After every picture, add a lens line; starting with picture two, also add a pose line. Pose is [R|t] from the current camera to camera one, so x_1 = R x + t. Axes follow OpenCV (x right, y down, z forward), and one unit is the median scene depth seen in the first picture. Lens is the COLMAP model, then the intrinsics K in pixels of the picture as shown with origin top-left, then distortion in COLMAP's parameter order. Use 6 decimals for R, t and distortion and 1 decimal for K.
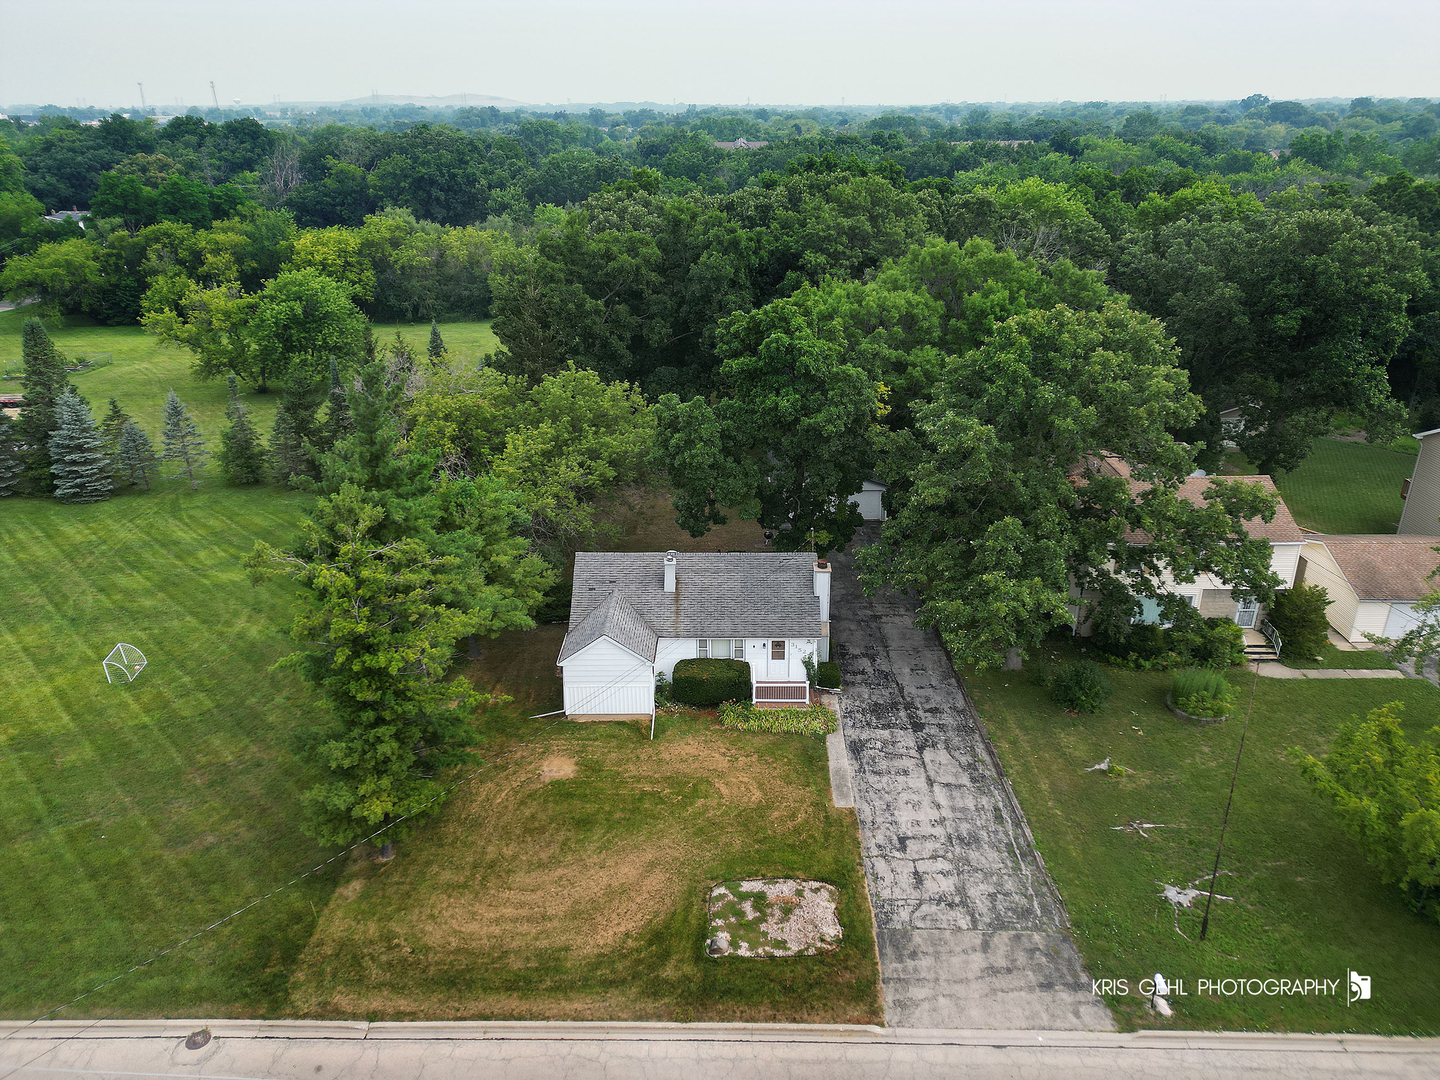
lens RADIAL K [[1004.9, 0, 720.9], [0, 1004.9, 537.6], [0, 0, 1]] dist [0.041065, -0.015504]
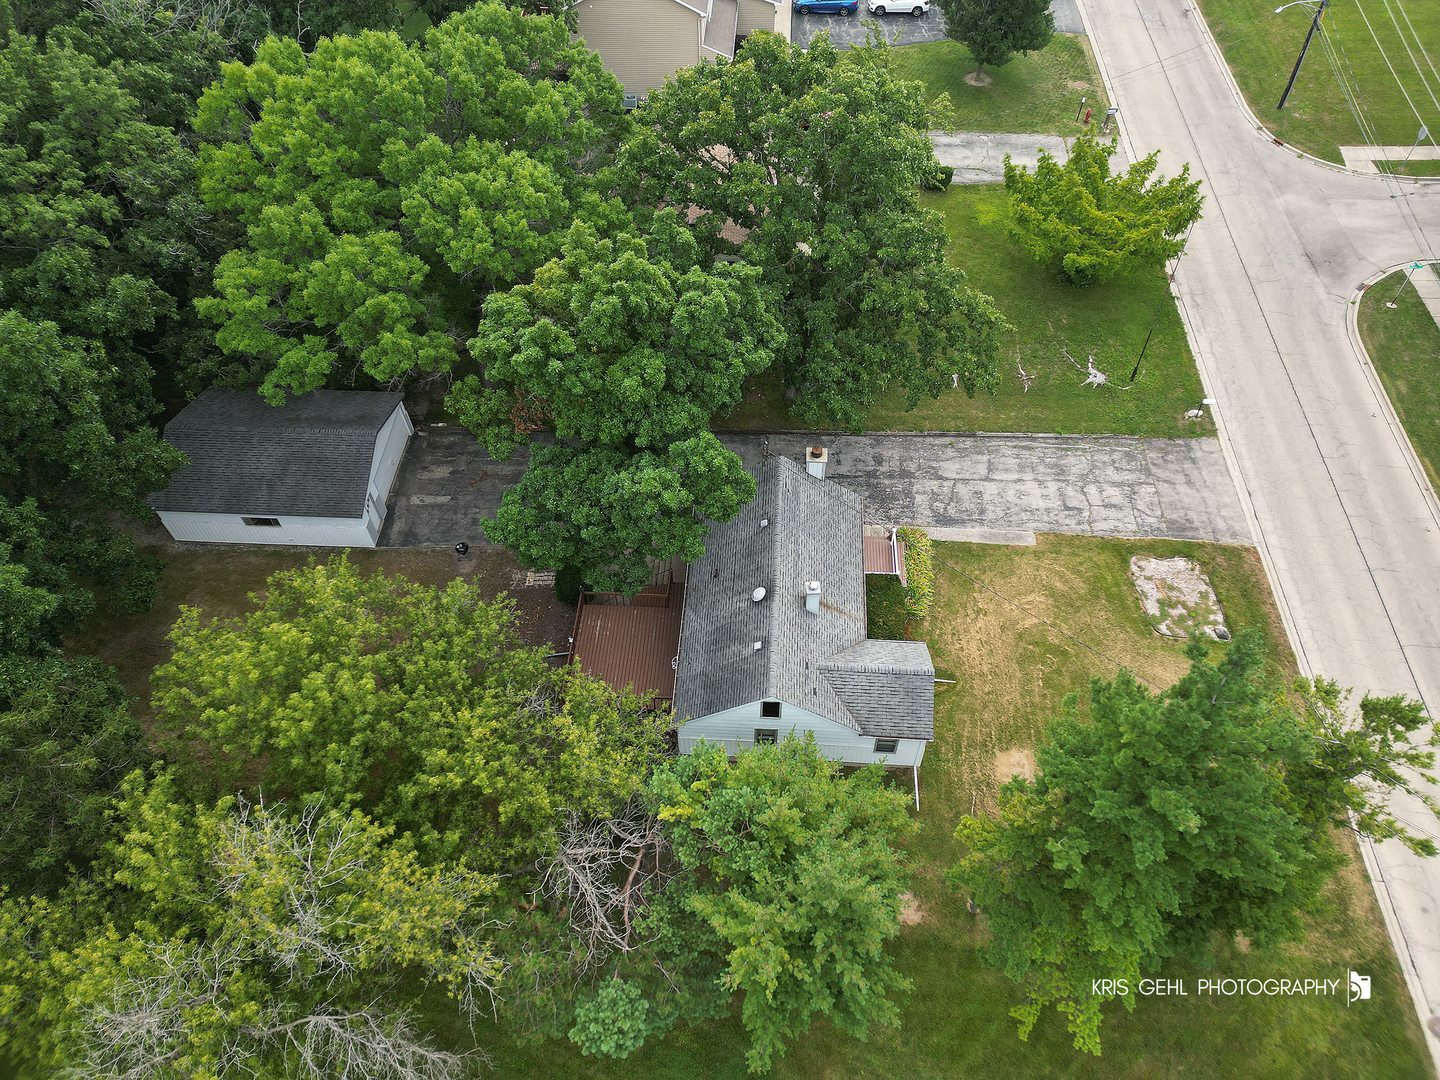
lens RADIAL K [[1004.9, 0, 721.7], [0, 1004.9, 540.2], [0, 0, 1]] dist [0.041065, -0.015504]
pose [[0.054431, -0.787958, 0.613318, -0.607617], [0.413283, 0.576925, 0.704524, -0.698323], [-0.908974, 0.215126, 0.357052, 0.880601]]
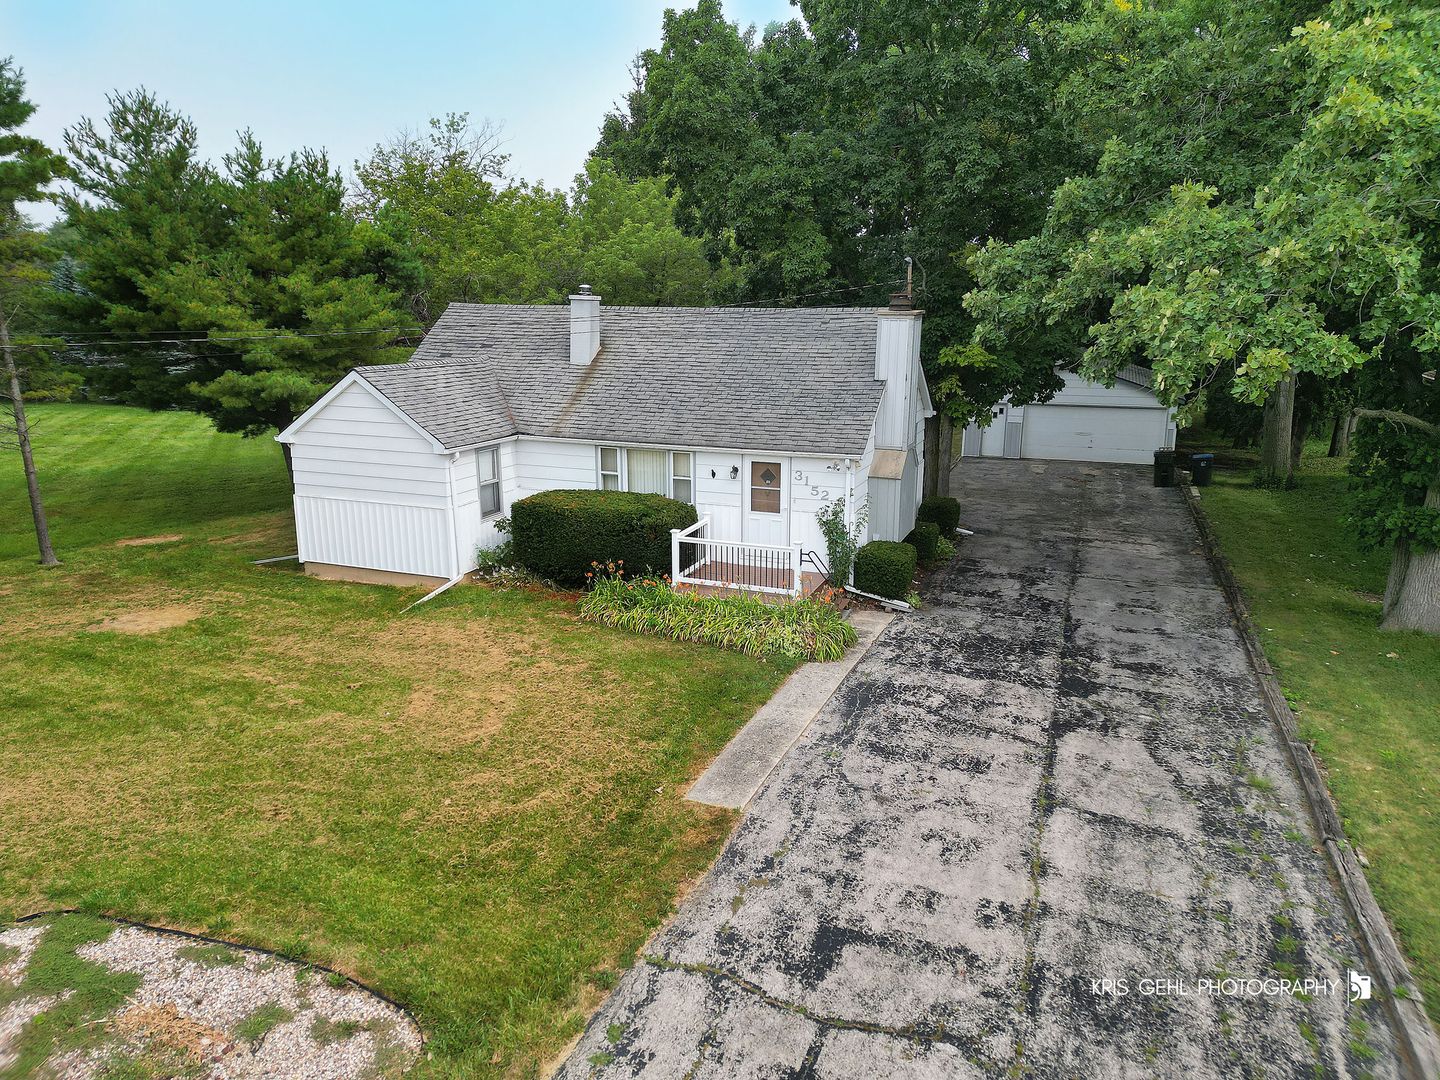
lens RADIAL K [[1004.9, 0, 714.4], [0, 1004.9, 540.1], [0, 0, 1]] dist [0.041065, -0.015504]
pose [[0.932838, 0.089466, -0.349011, 0.214364], [-0.144134, 0.980456, -0.133912, 0.222120], [0.330209, 0.175222, 0.927502, 0.683596]]
